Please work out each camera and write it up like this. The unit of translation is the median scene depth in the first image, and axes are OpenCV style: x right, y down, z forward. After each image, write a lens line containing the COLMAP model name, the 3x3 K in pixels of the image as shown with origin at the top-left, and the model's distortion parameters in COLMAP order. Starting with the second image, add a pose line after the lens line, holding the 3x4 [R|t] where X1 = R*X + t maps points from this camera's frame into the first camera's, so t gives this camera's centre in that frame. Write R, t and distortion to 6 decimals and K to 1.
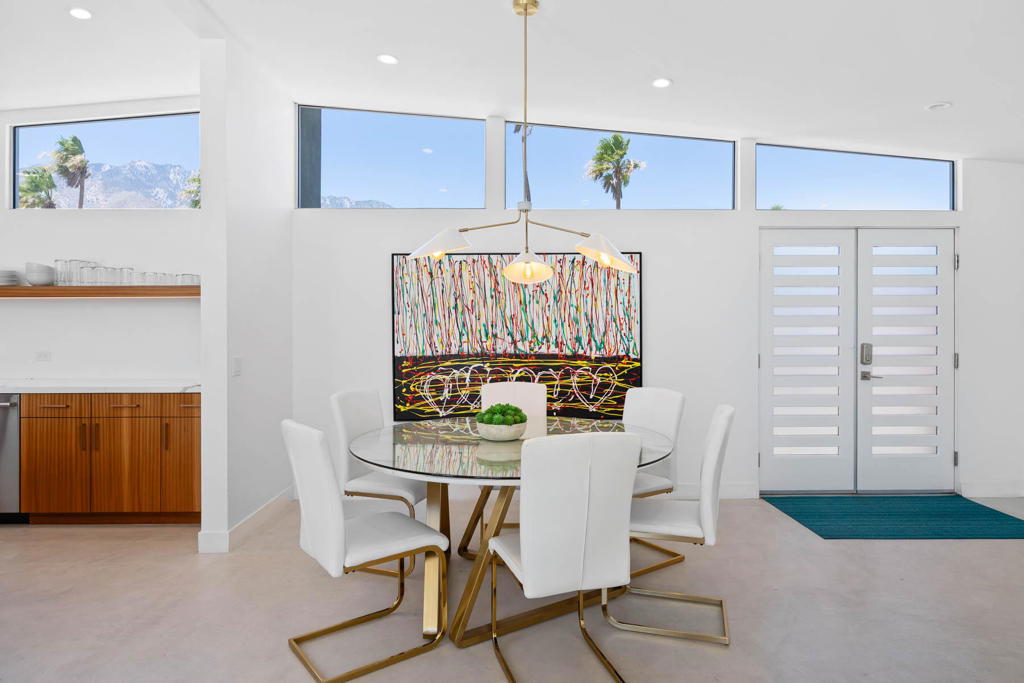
lens RADIAL K [[588.7, 0, 502.0], [0, 588.7, 326.6], [0, 0, 1]] dist [0.001329, 0.000502]
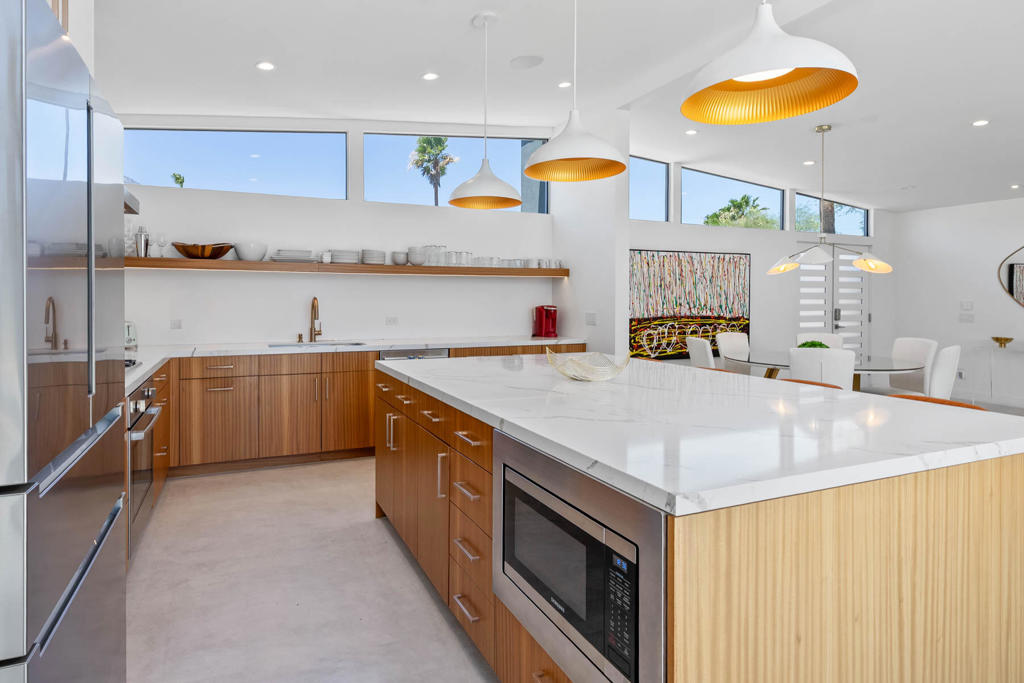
lens RADIAL K [[488.7, 0, 499.3], [0, 488.7, 296.1], [0, 0, 1]] dist [-0.003649, 0.001403]
pose [[0.939126, 0.006372, 0.343514, -0.899310], [-0.010825, 0.999880, 0.011049, -0.015448], [-0.343402, -0.014095, 0.939083, -0.044457]]
